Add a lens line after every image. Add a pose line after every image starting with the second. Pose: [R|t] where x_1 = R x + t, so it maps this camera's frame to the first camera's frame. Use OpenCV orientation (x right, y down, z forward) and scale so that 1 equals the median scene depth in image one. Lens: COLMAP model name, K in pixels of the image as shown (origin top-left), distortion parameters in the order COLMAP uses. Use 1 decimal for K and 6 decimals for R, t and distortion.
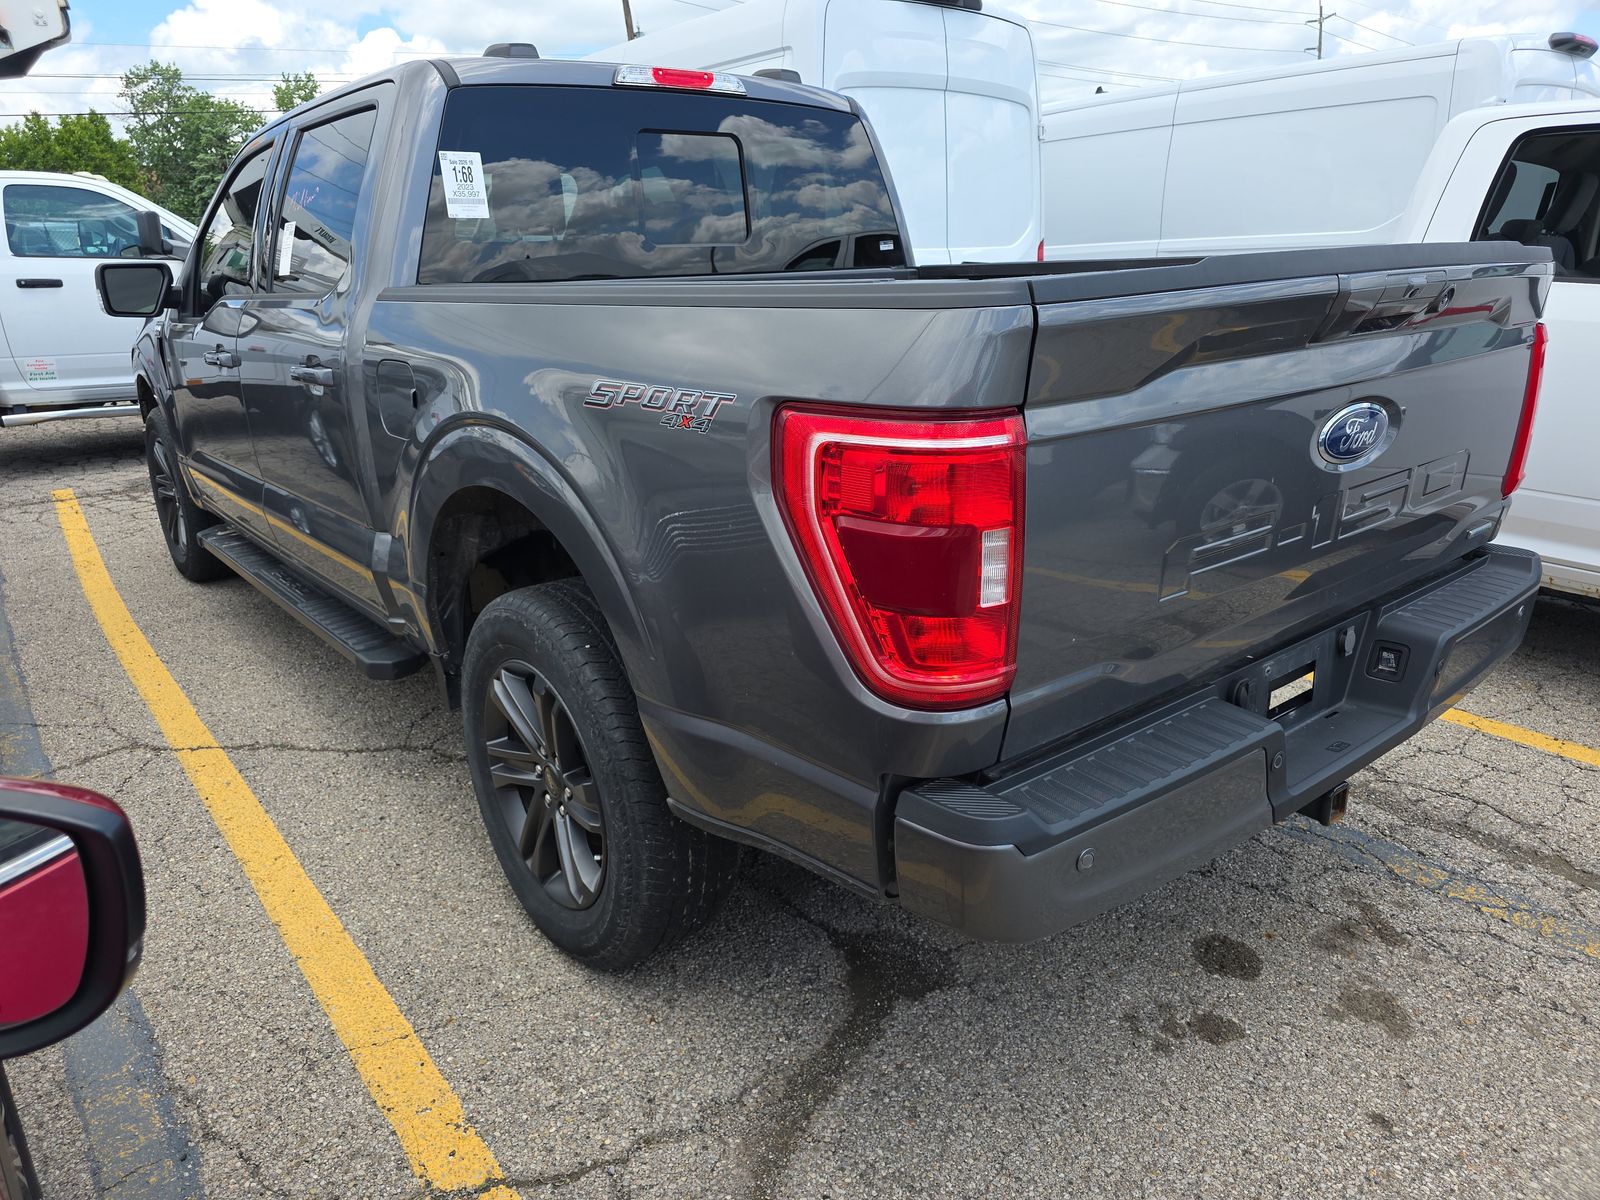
lens RADIAL K [[1089.2, 0, 784.2], [0, 1089.2, 593.6], [0, 0, 1]] dist [0.020051, -0.012602]
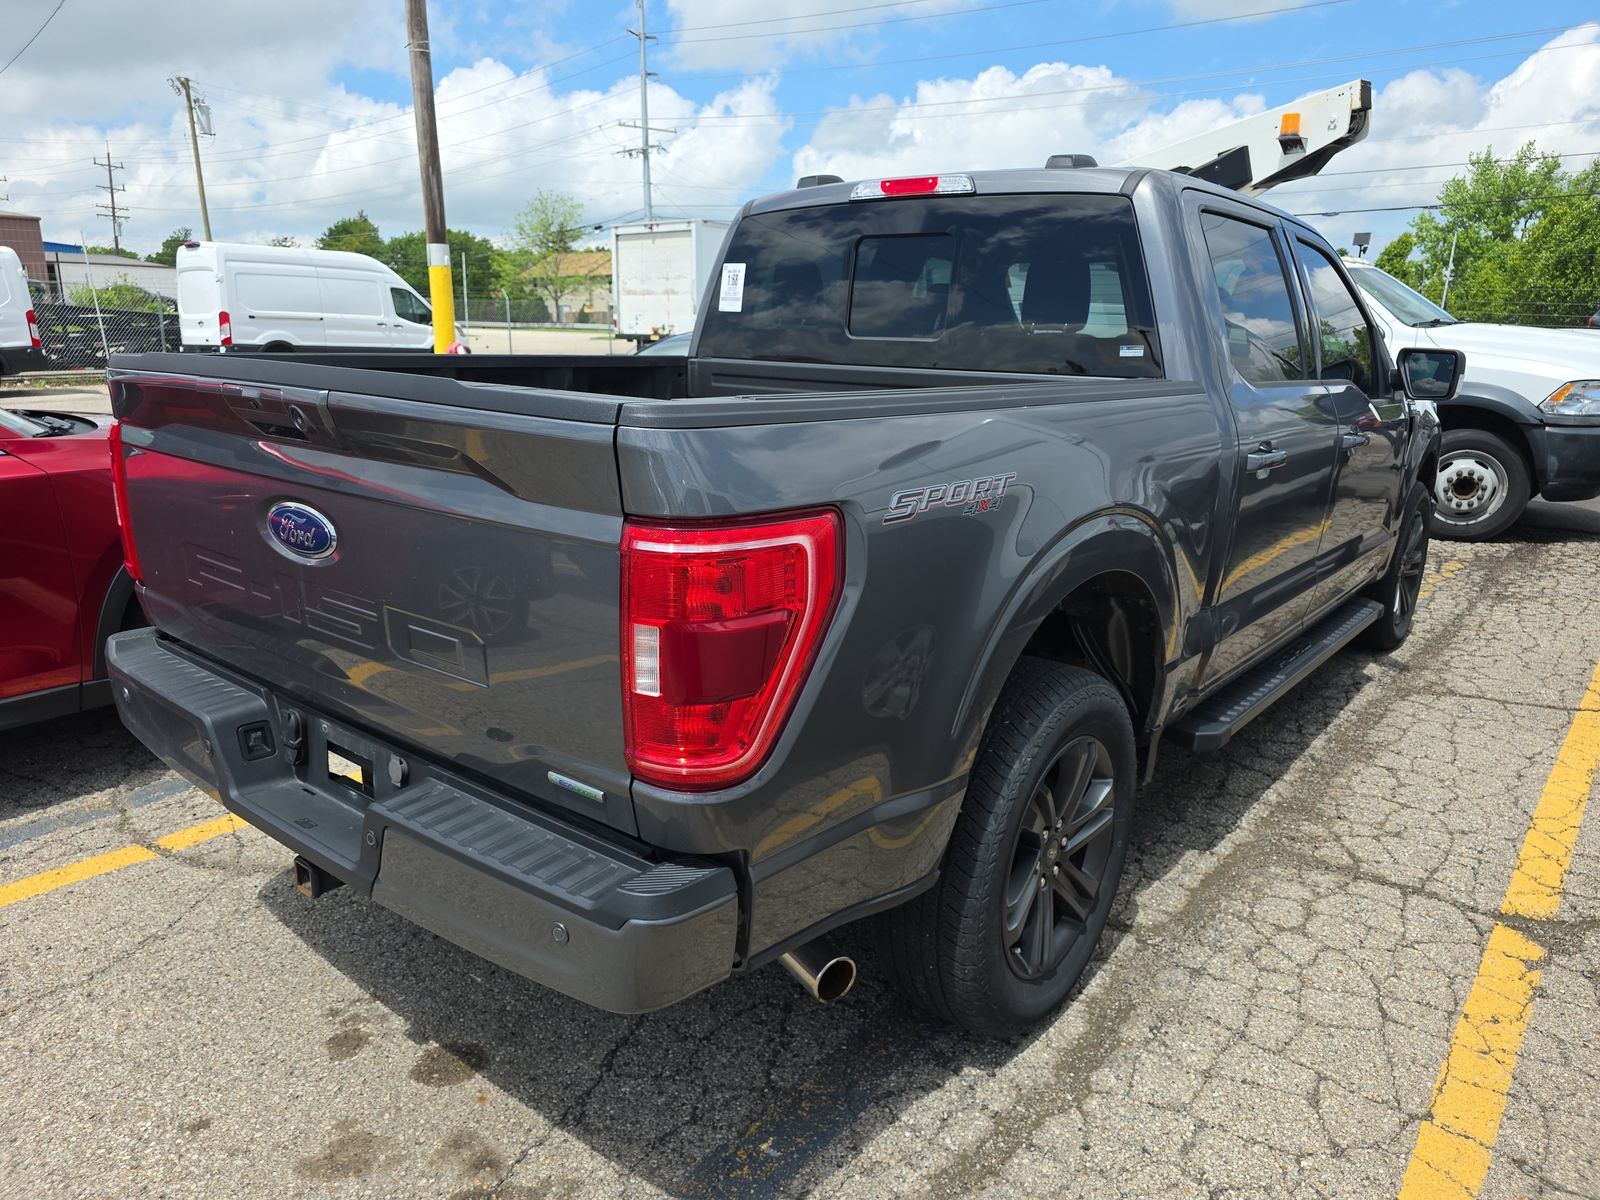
lens RADIAL K [[1089.2, 0, 790.5], [0, 1089.2, 598.1], [0, 0, 1]] dist [0.020051, -0.012602]
pose [[0.202859, 0.270413, -0.941130, 1.069731], [-0.316334, 0.927677, 0.198362, -0.292961], [0.926704, 0.257472, 0.273729, 0.756631]]
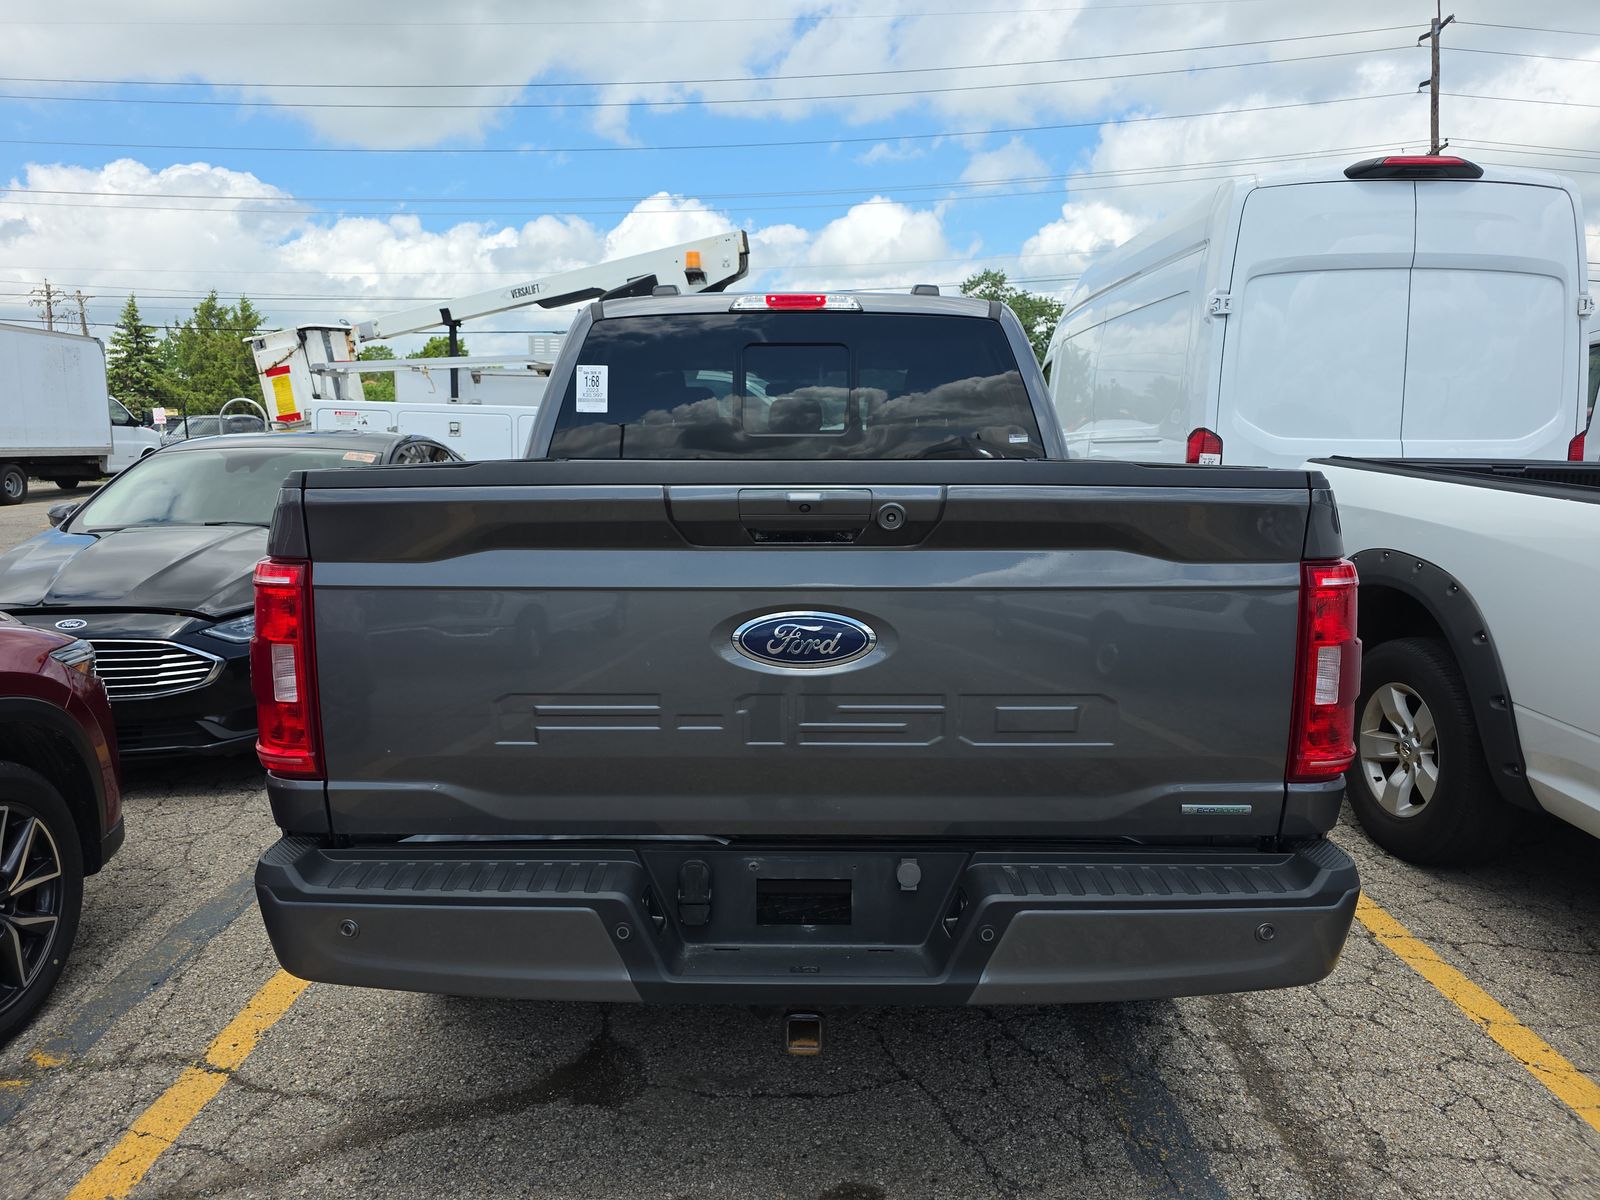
lens RADIAL K [[1089.2, 0, 782.5], [0, 1089.2, 591.2], [0, 0, 1]] dist [0.020051, -0.012602]
pose [[0.774458, 0.116234, -0.621856, 0.721636], [-0.209496, 0.974635, -0.078732, -0.069950], [0.596931, 0.191251, 0.779164, 0.133152]]
